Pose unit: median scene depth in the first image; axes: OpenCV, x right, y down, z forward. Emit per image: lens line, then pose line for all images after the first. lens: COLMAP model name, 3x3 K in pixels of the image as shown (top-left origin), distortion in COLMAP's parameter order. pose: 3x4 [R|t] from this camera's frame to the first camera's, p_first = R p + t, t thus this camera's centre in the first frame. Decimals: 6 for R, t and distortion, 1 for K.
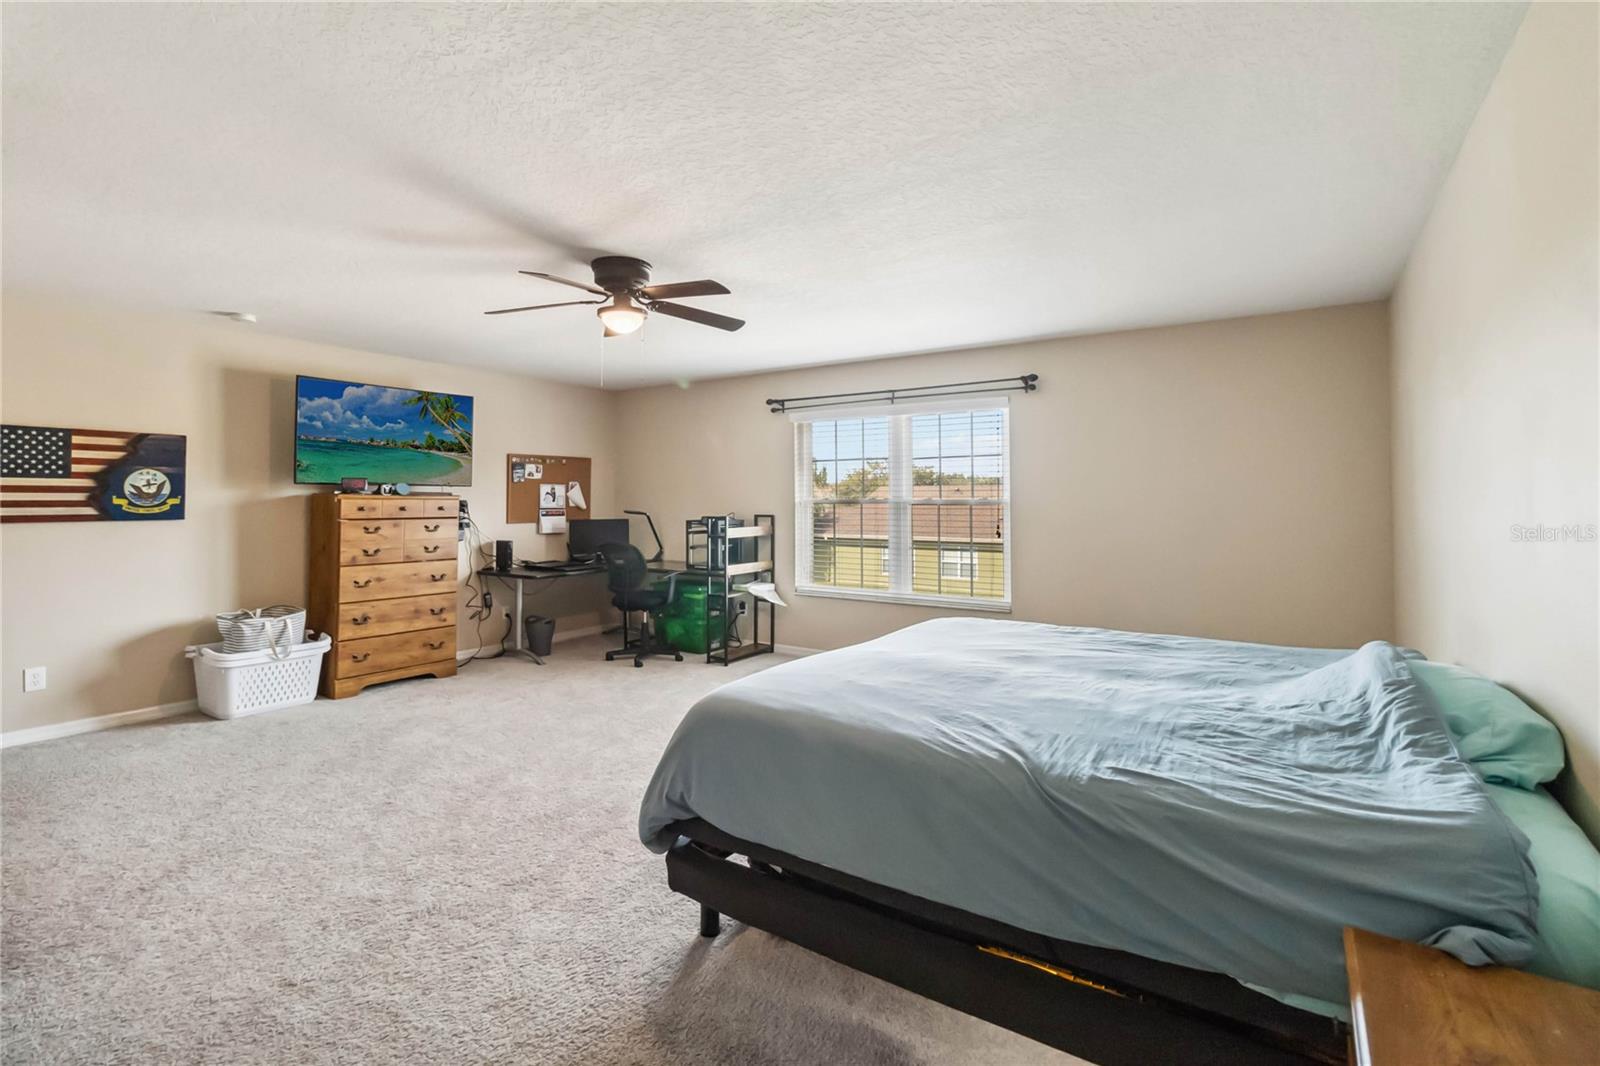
lens RADIAL K [[743.2, 0, 786.0], [0, 743.2, 503.0], [0, 0, 1]] dist [-0.002410, -0.000489]
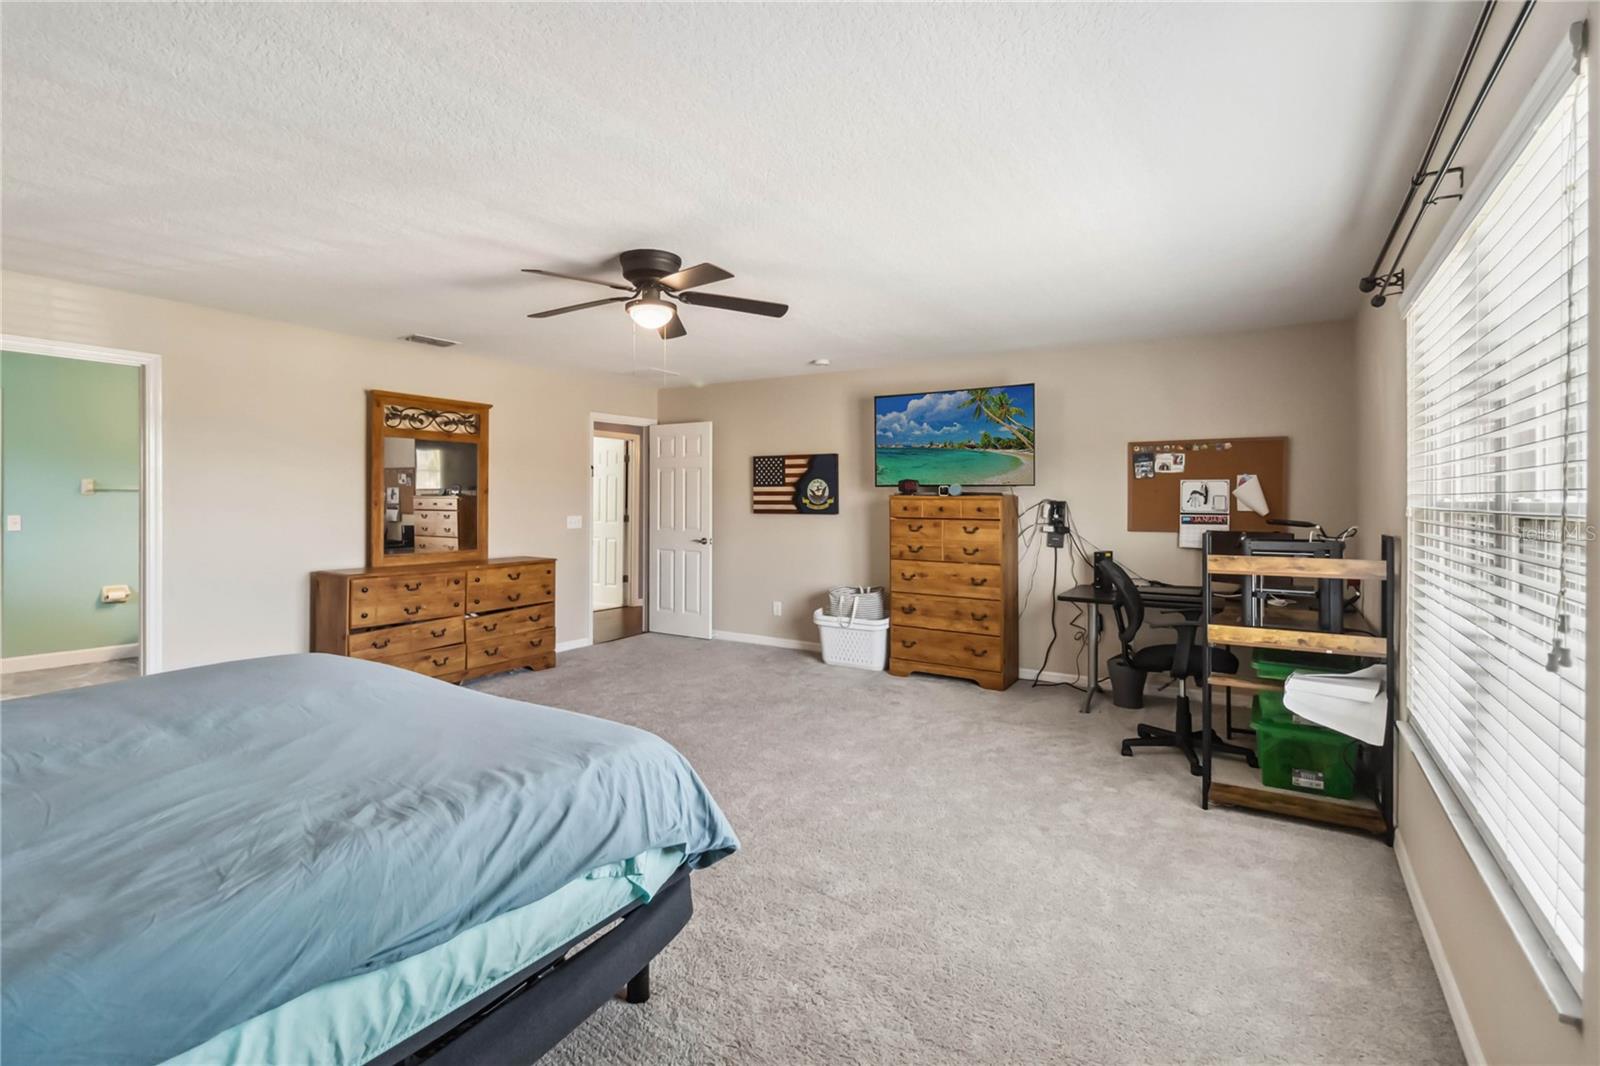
lens RADIAL K [[760.1, 0, 800.9], [0, 760.1, 506.2], [0, 0, 1]] dist [-0.001522, -0.001072]
pose [[0.023492, 0.007360, -0.999697, 0.522763], [-0.007810, 0.999944, 0.007178, -0.002209], [0.999694, 0.007639, 0.023548, 0.776882]]
